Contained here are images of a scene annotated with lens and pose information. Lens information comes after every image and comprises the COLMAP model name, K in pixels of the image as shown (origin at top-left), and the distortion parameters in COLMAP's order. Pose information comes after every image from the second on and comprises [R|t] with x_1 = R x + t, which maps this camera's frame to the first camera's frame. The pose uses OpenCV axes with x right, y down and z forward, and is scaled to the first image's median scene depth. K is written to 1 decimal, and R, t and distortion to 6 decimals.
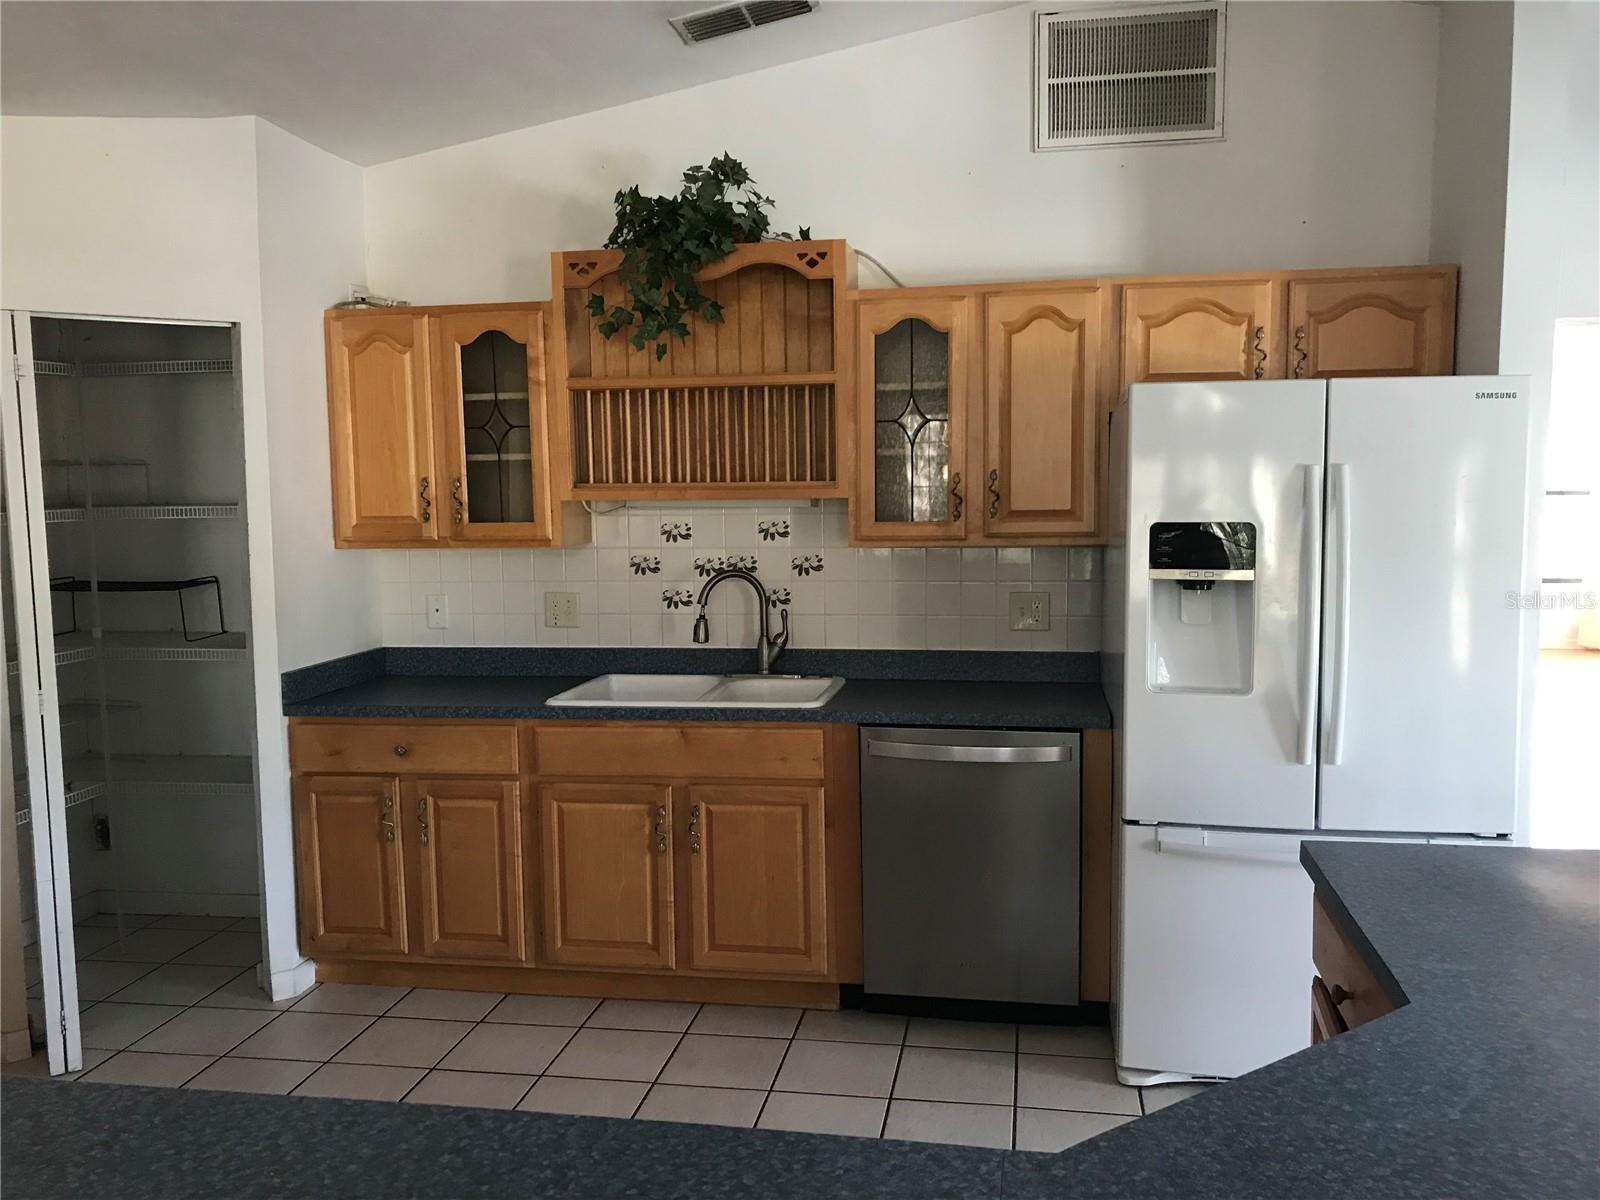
lens RADIAL K [[1291.2, 0, 805.3], [0, 1291.2, 608.3], [0, 0, 1]] dist [0.032643, -0.039730]
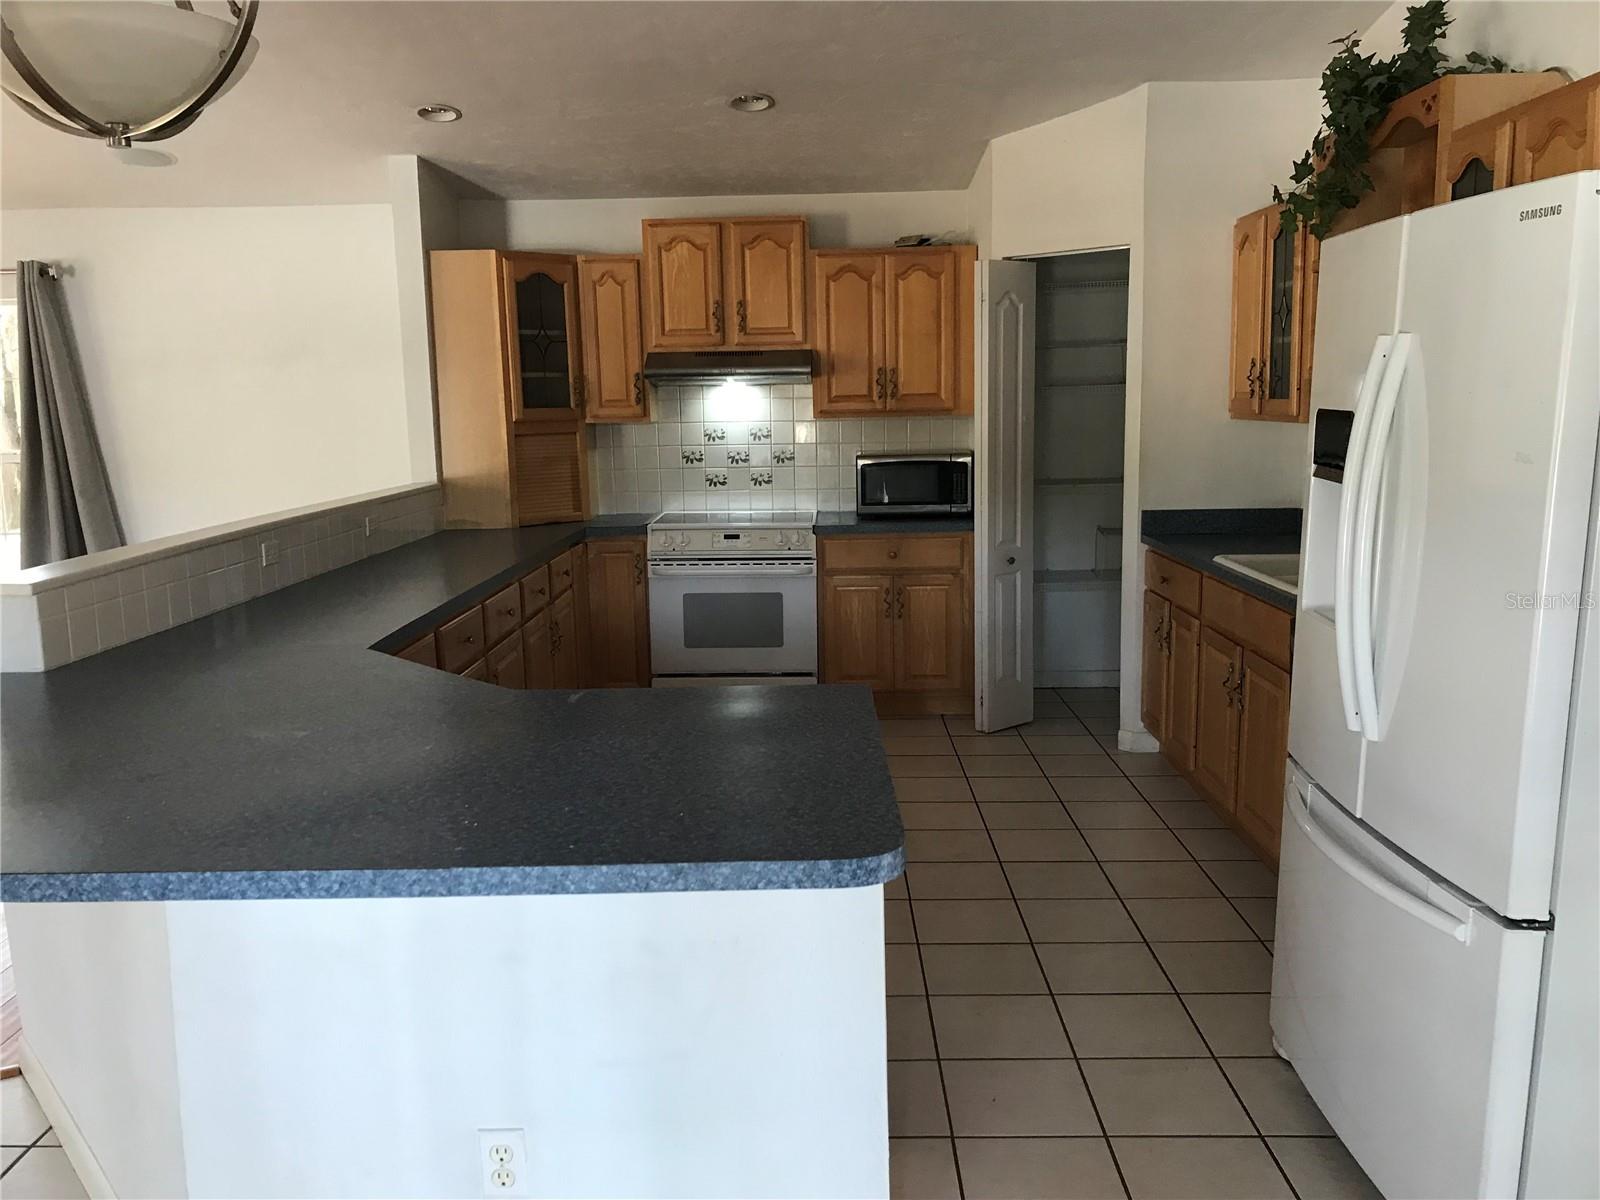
lens RADIAL K [[1319.8, 0, 800.0], [0, 1319.8, 600.0], [0, 0, 1]] dist [-0.001791, -0.007240]
pose [[0.116634, 0.178020, -0.977090, 0.881017], [-0.067566, 0.982948, 0.171022, -0.065865], [0.990874, 0.046071, 0.126673, 0.486360]]
